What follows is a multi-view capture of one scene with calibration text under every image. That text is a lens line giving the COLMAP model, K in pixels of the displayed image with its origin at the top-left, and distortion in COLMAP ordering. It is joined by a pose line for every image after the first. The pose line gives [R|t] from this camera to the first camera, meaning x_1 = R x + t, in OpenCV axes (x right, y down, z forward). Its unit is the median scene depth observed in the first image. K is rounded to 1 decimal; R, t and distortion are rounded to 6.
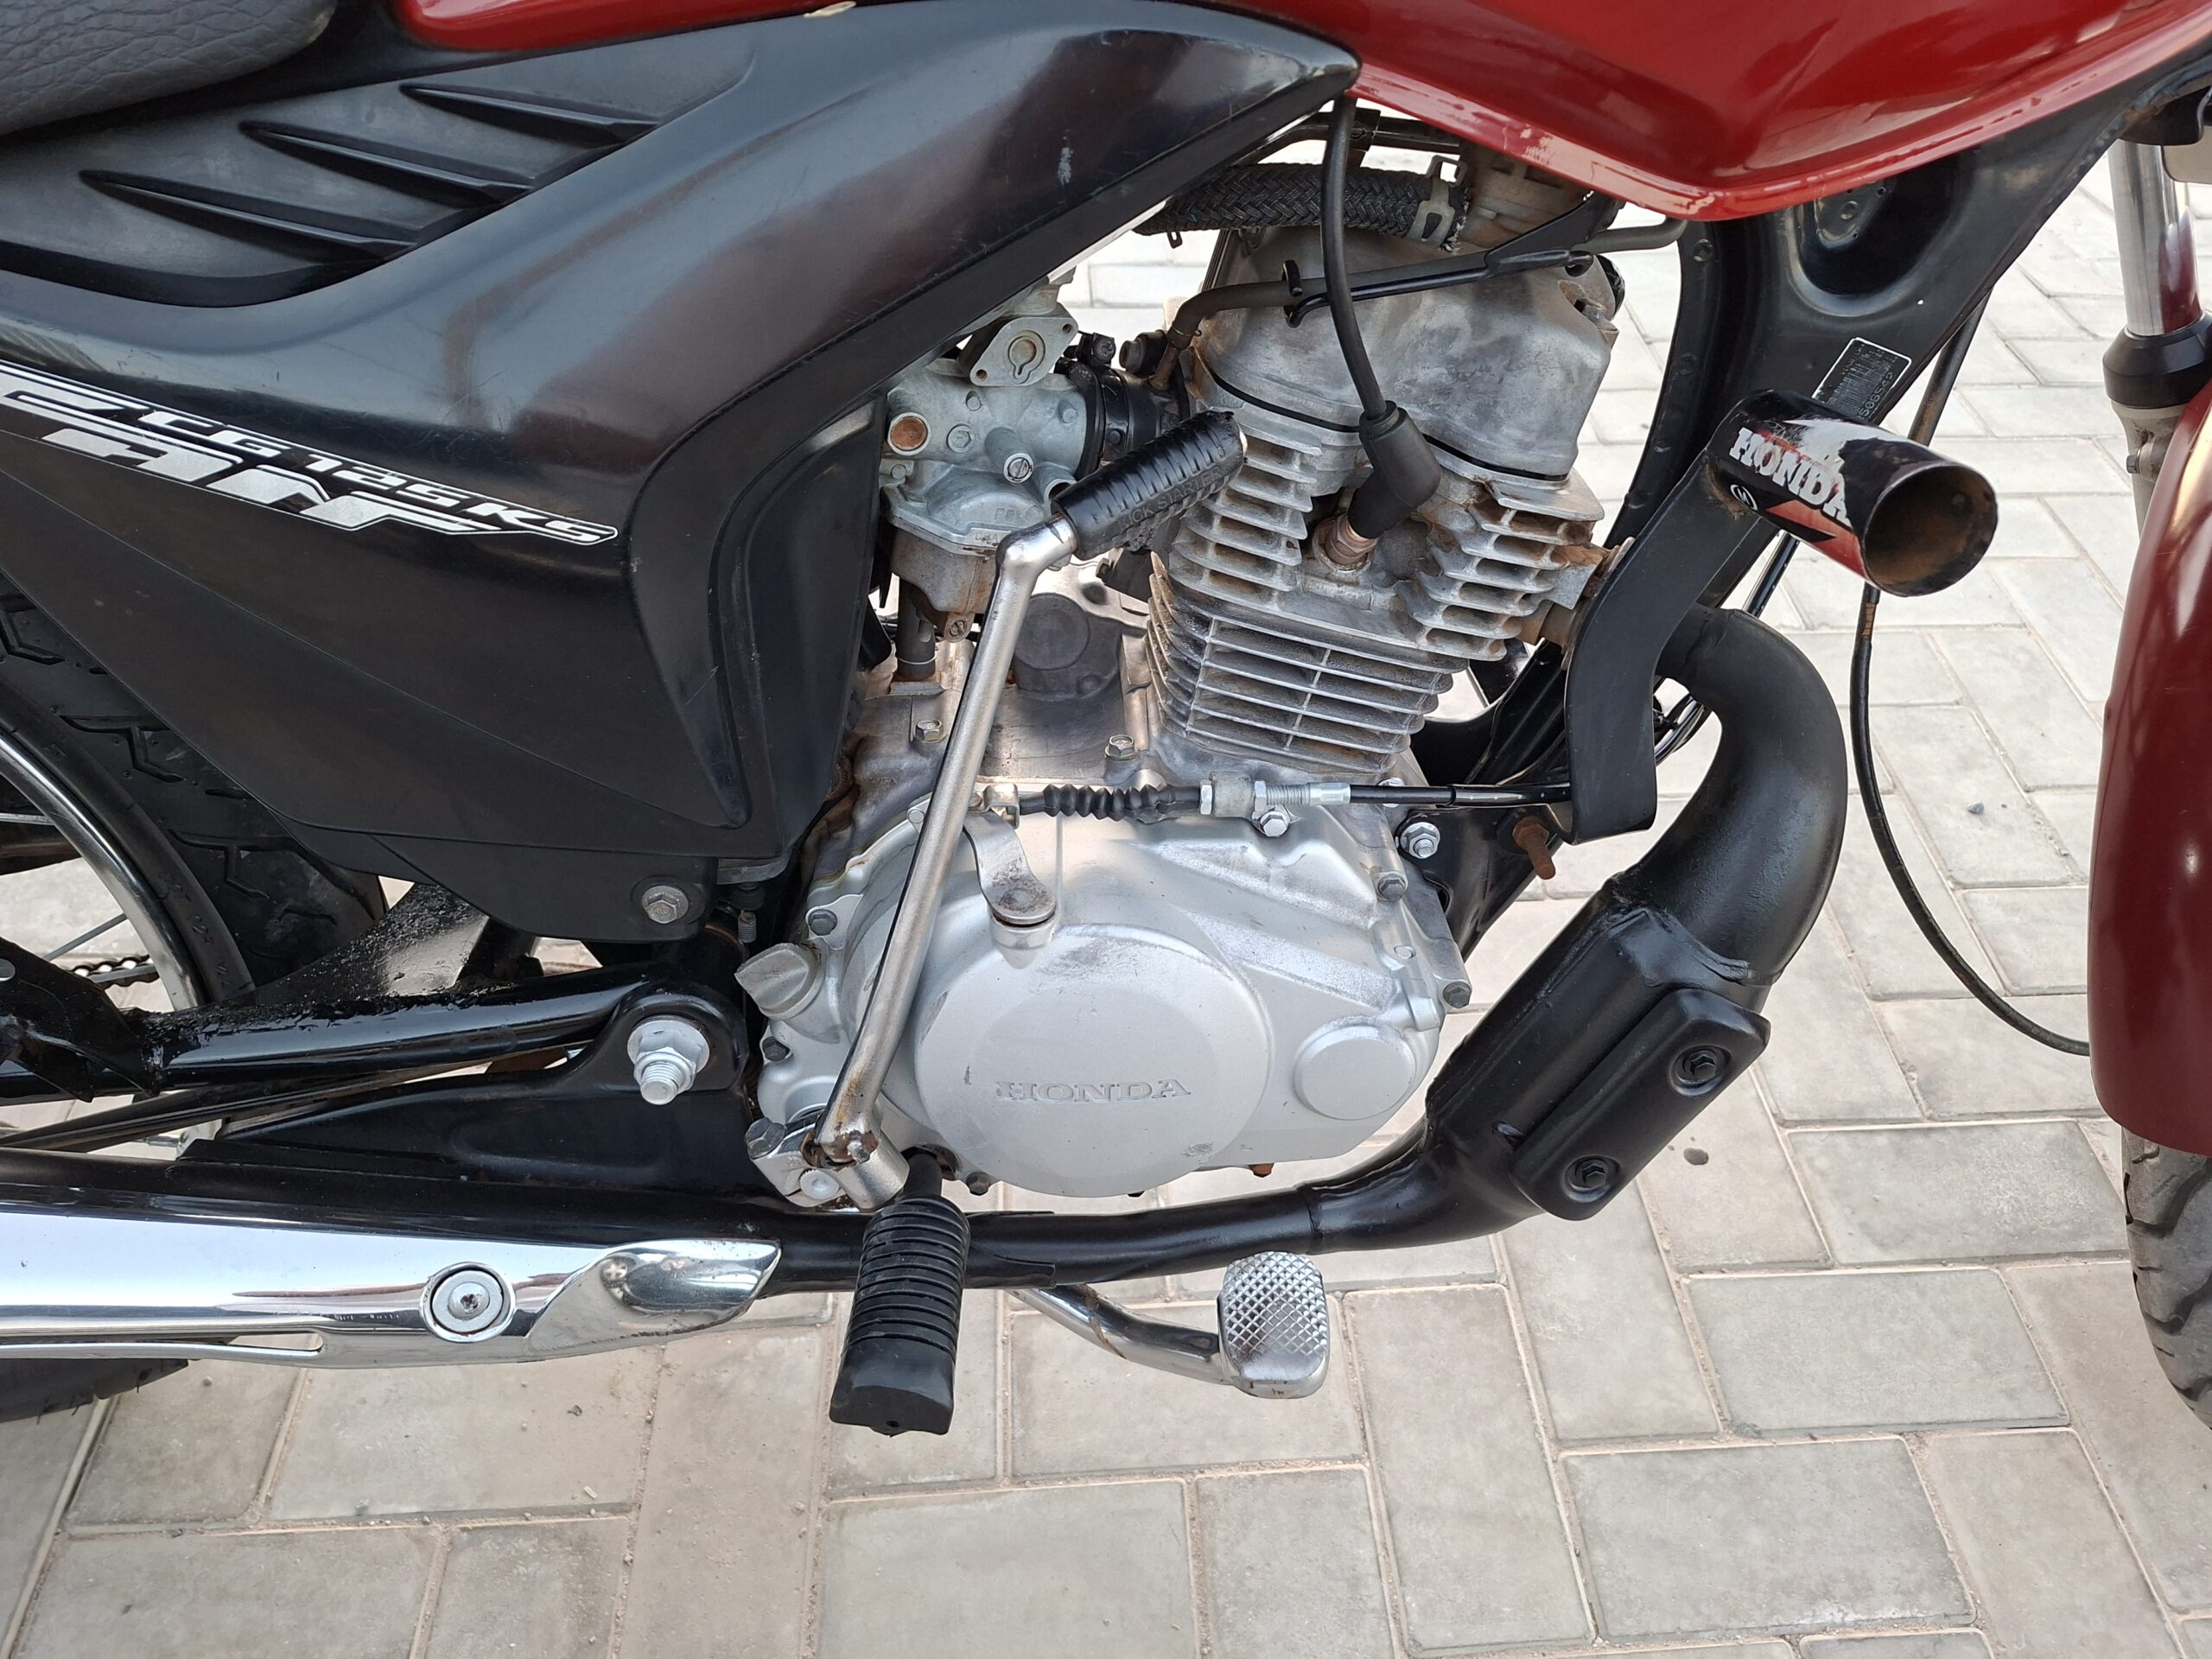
lens RADIAL K [[1557.4, 0, 1127.1], [0, 1557.4, 843.3], [0, 0, 1]] dist [0.065543, -0.068067]
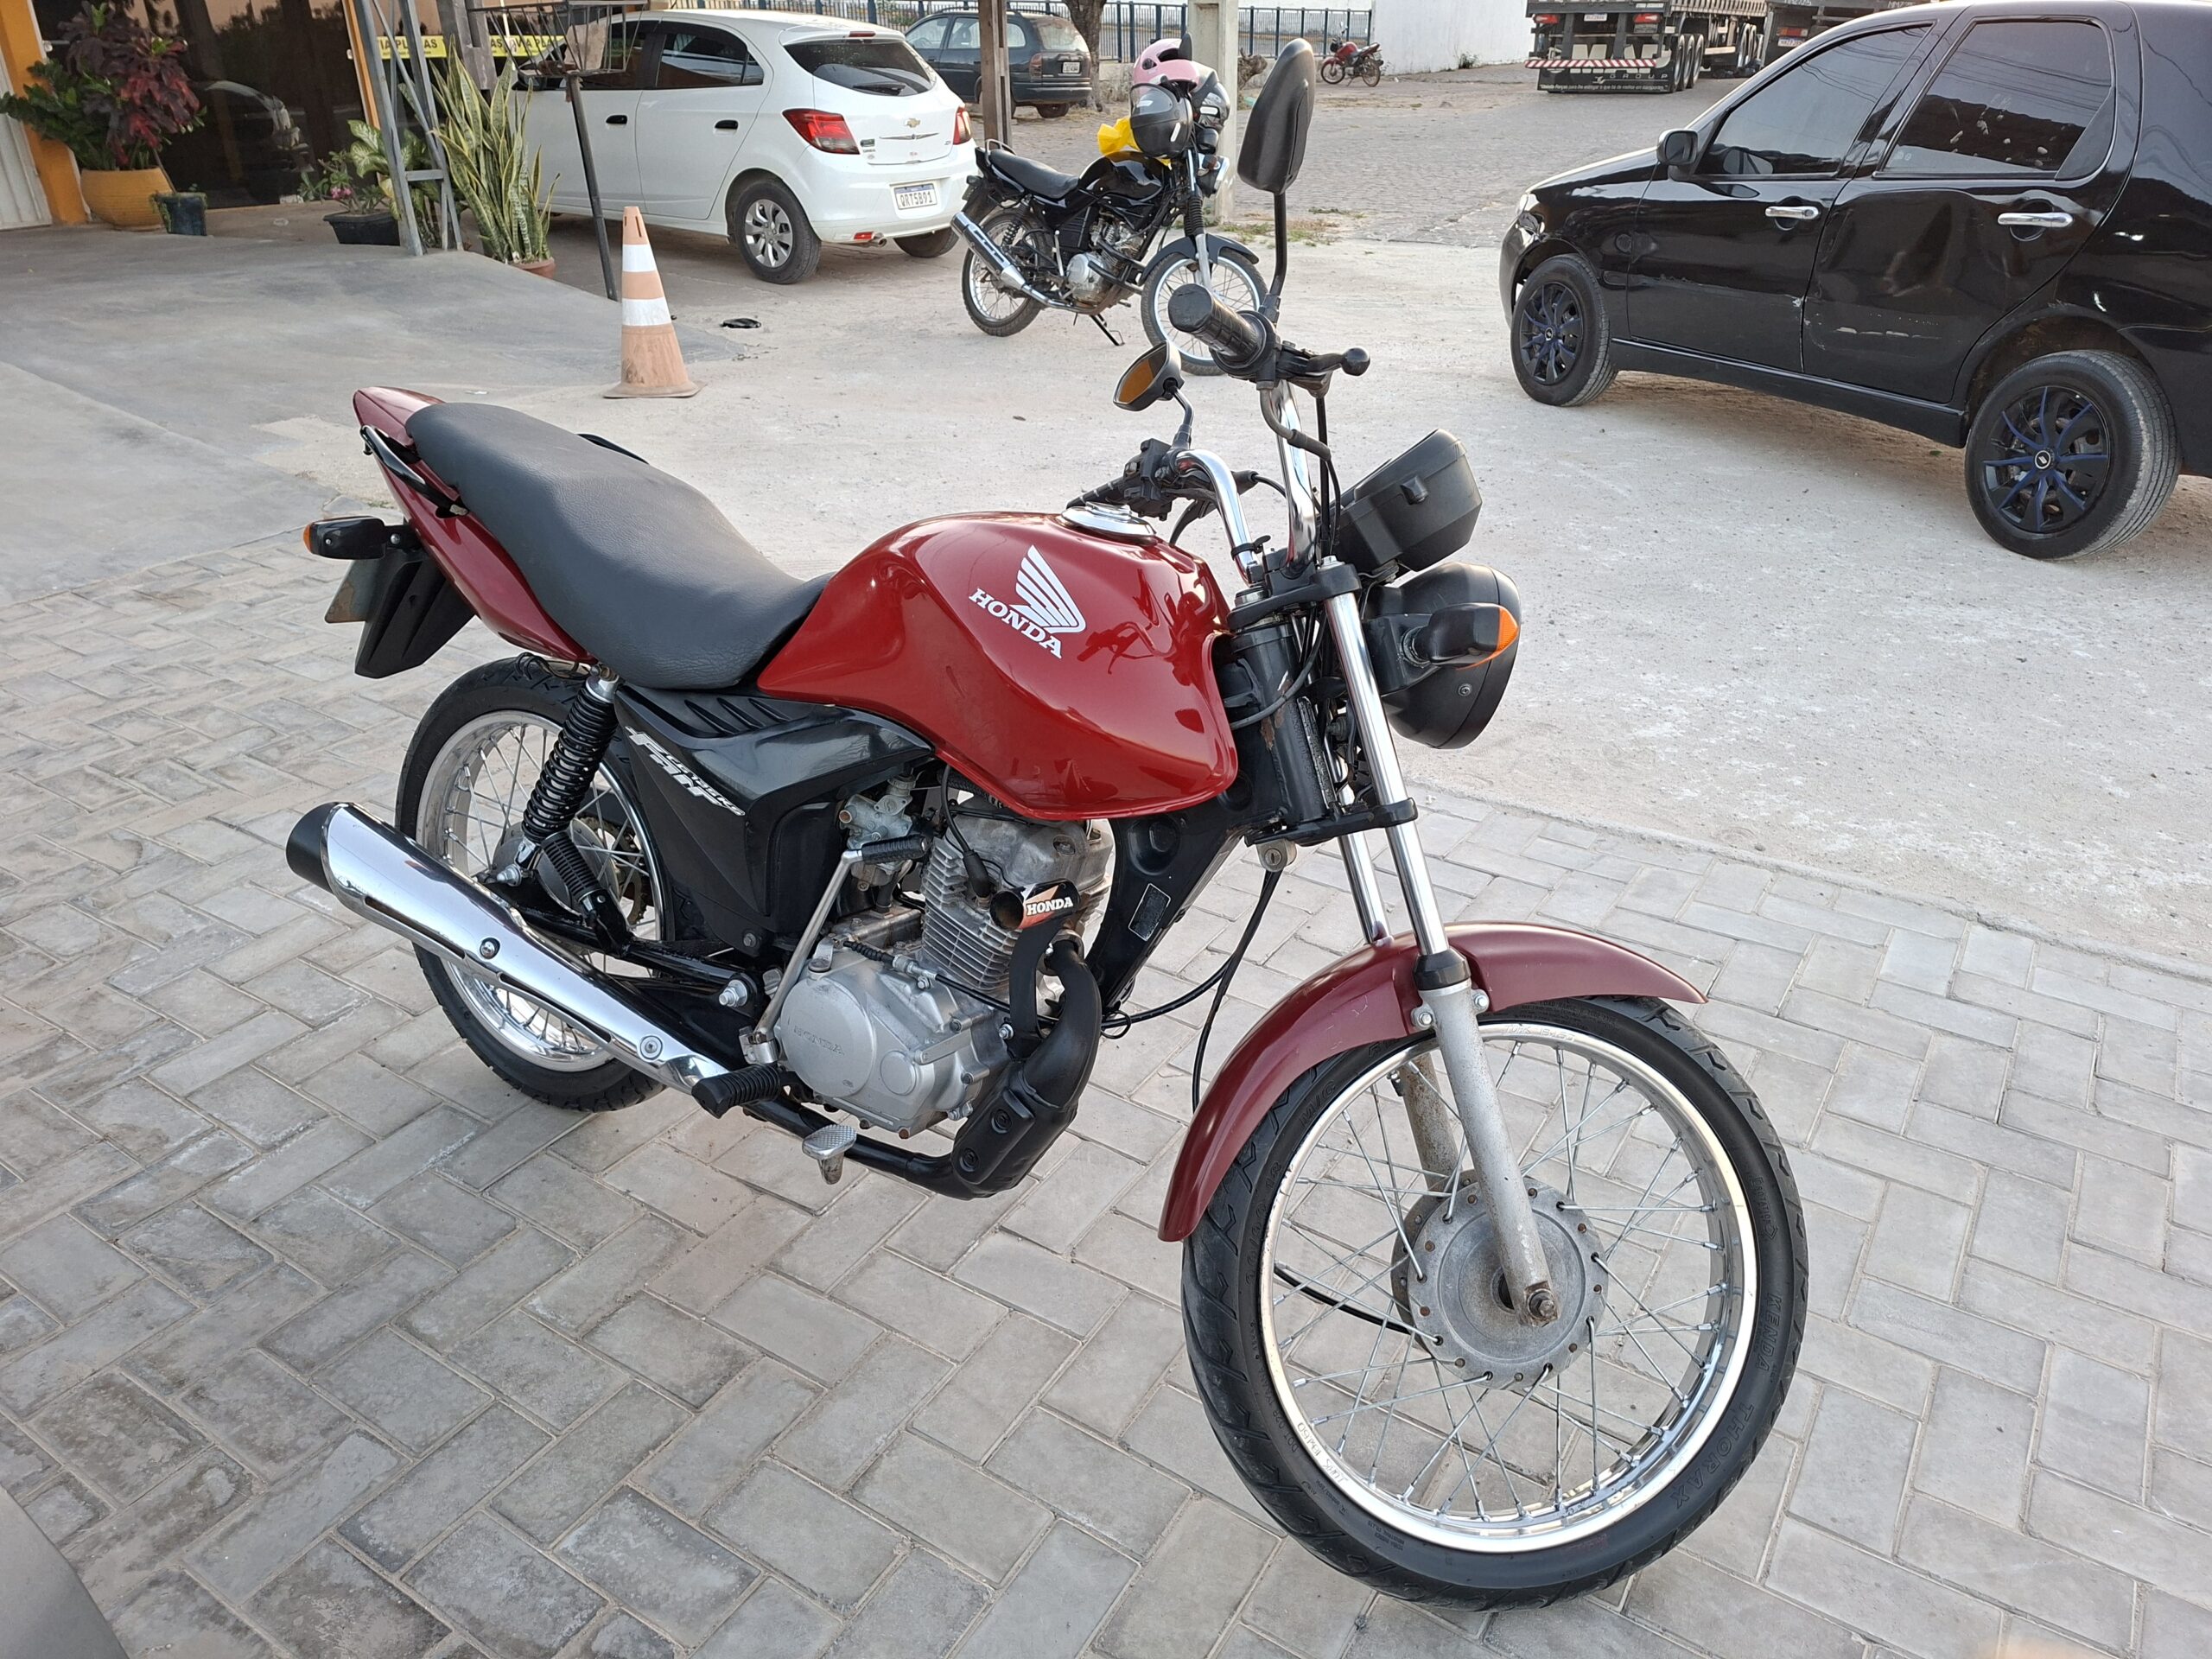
lens RADIAL K [[1557.4, 0, 1089.5], [0, 1557.4, 816.8], [0, 0, 1]] dist [0.065543, -0.068067]
pose [[0.797937, 0.249518, -0.548670, 1.706861], [-0.420964, 0.882190, -0.211020, 0.176815], [0.431378, 0.399351, 0.808970, -1.177441]]
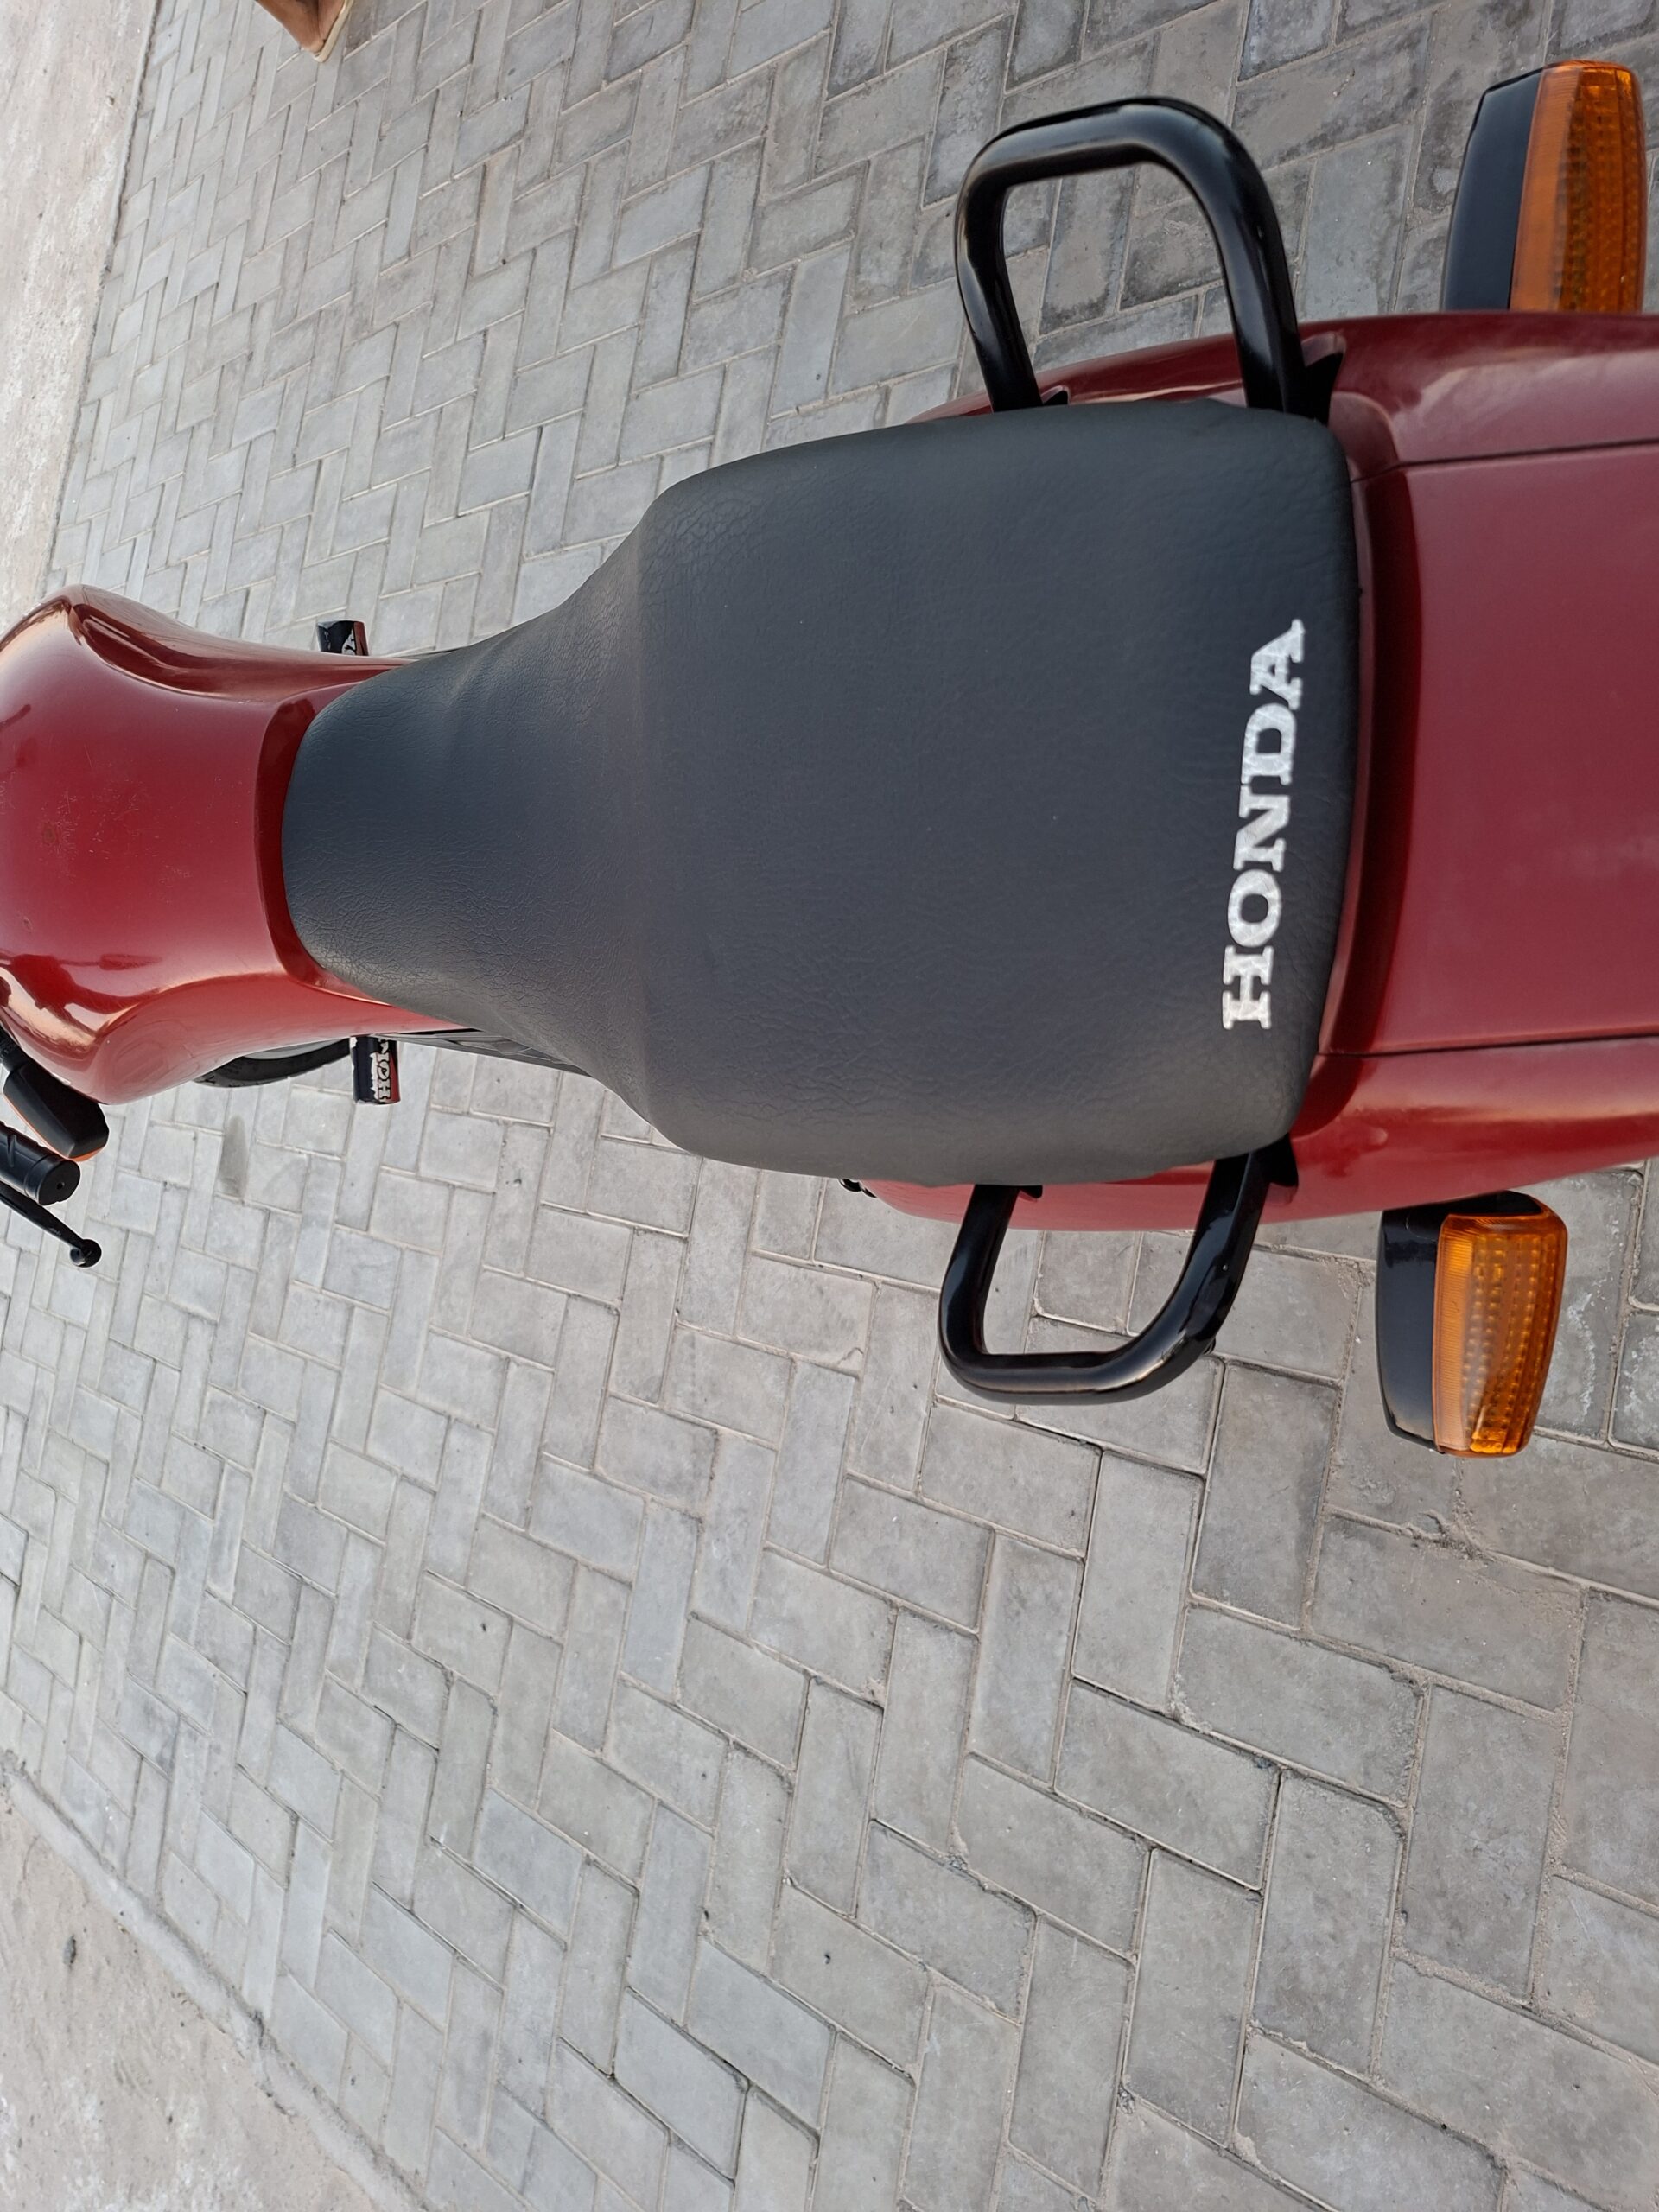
lens RADIAL K [[1557.4, 0, 826.0], [0, 1557.4, 1090.7], [0, 0, 1]] dist [0.065543, -0.068067]
pose [[-0.716883, -0.145642, 0.681812, -1.662230], [0.607452, -0.610434, 0.508304, -1.215984], [0.342170, 0.778562, 0.526080, 0.301346]]
